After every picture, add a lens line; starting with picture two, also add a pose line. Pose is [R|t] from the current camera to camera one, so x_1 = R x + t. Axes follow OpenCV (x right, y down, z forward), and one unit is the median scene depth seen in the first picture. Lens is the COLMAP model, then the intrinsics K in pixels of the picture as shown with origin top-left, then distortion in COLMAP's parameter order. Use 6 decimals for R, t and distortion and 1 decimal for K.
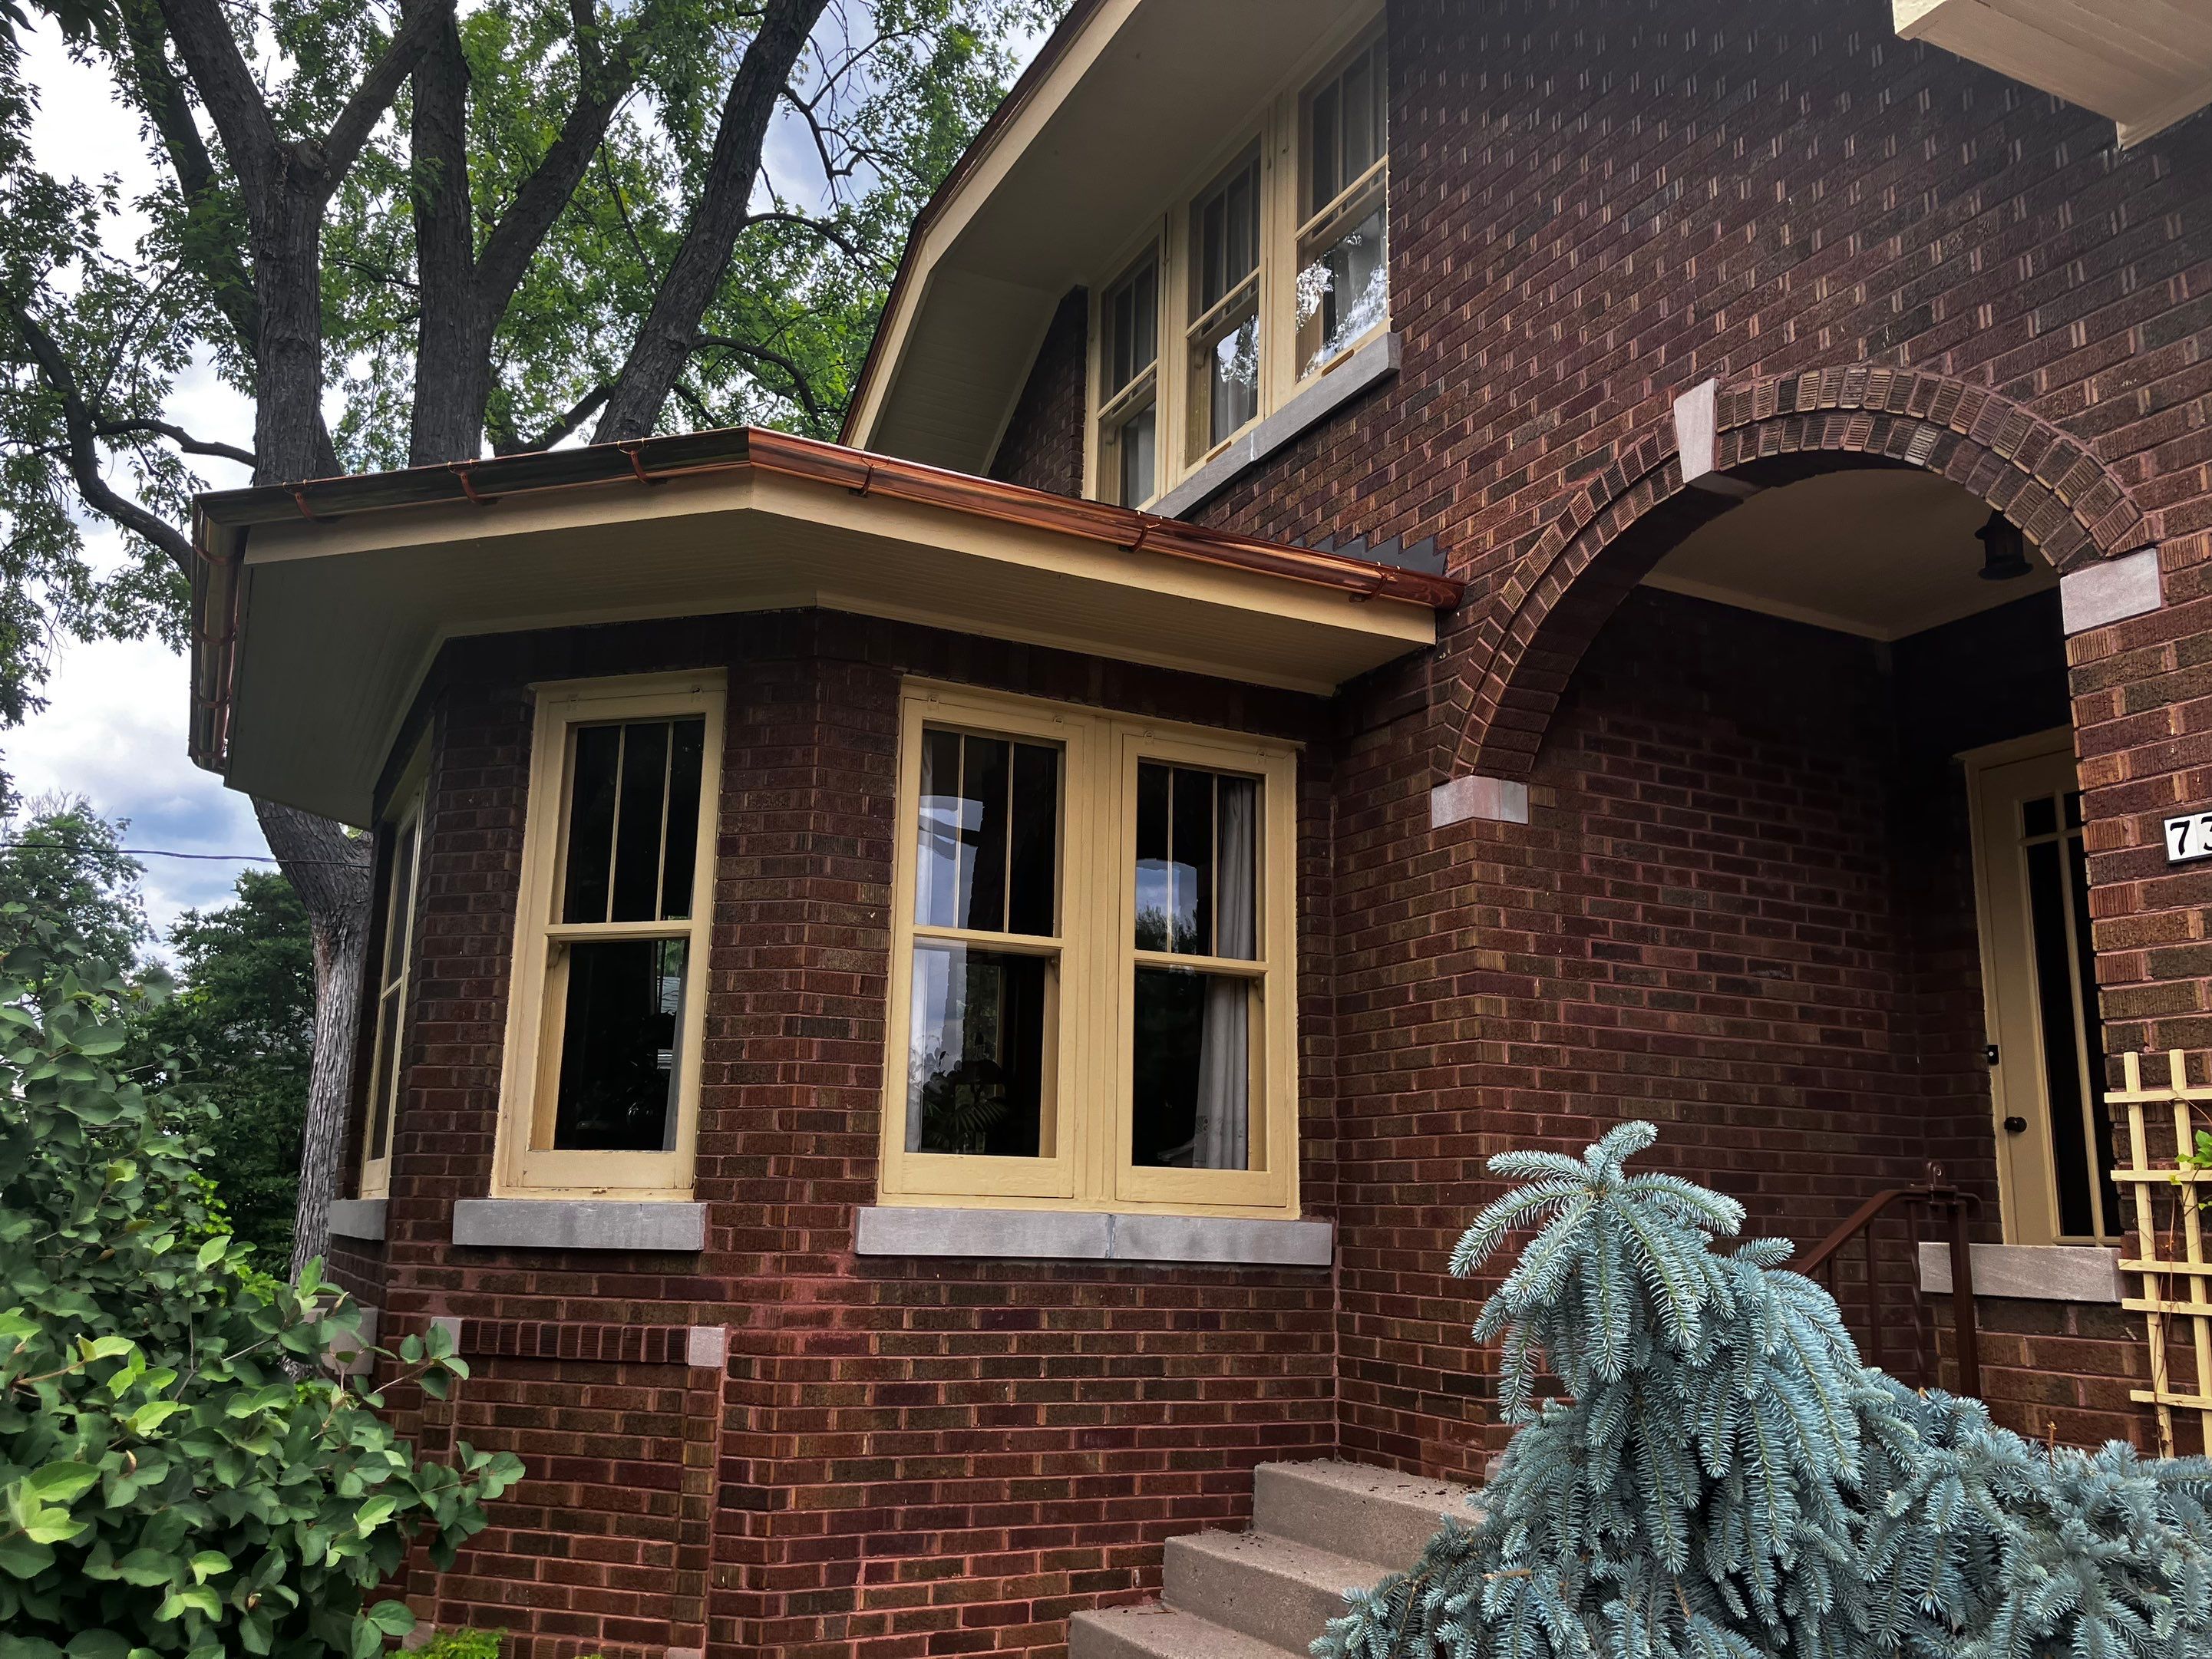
lens RADIAL K [[1815.5, 0, 1106.0], [0, 1815.5, 829.5], [0, 0, 1]] dist [0.029008, -0.012475]
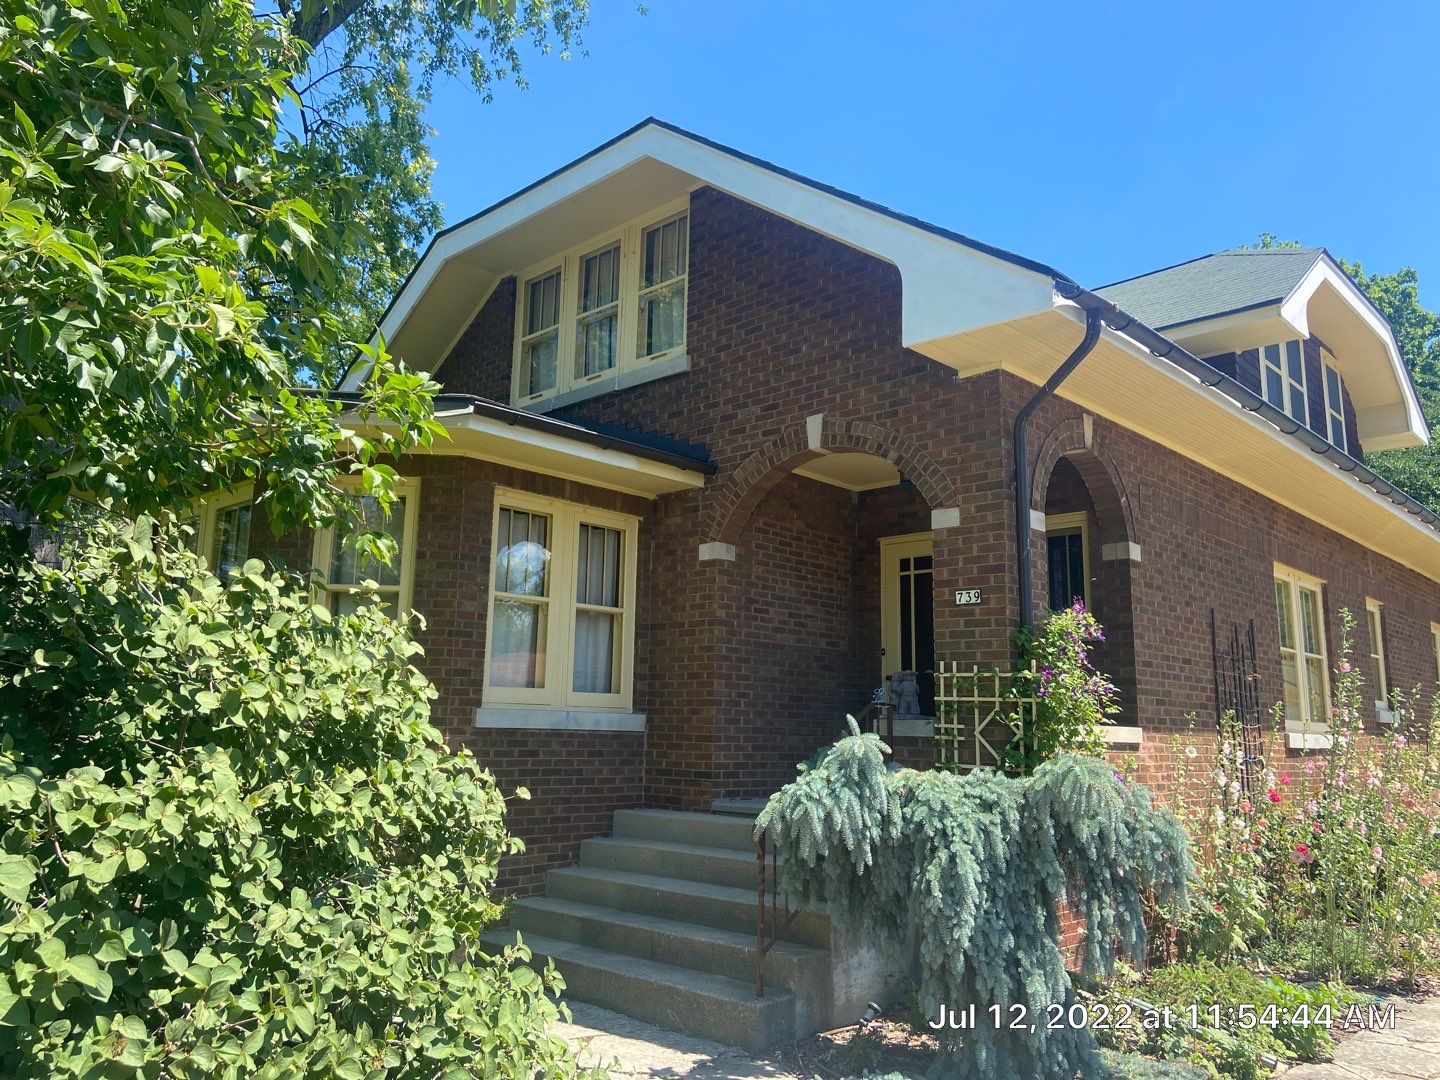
lens RADIAL K [[1070.3, 0, 722.7], [0, 1070.3, 517.5], [0, 0, 1]] dist [0.120526, -0.002417]
pose [[0.937893, 0.063815, 0.341006, -0.310713], [-0.073366, 0.997190, 0.015172, -0.086921], [-0.339079, -0.039248, 0.939939, -0.432136]]
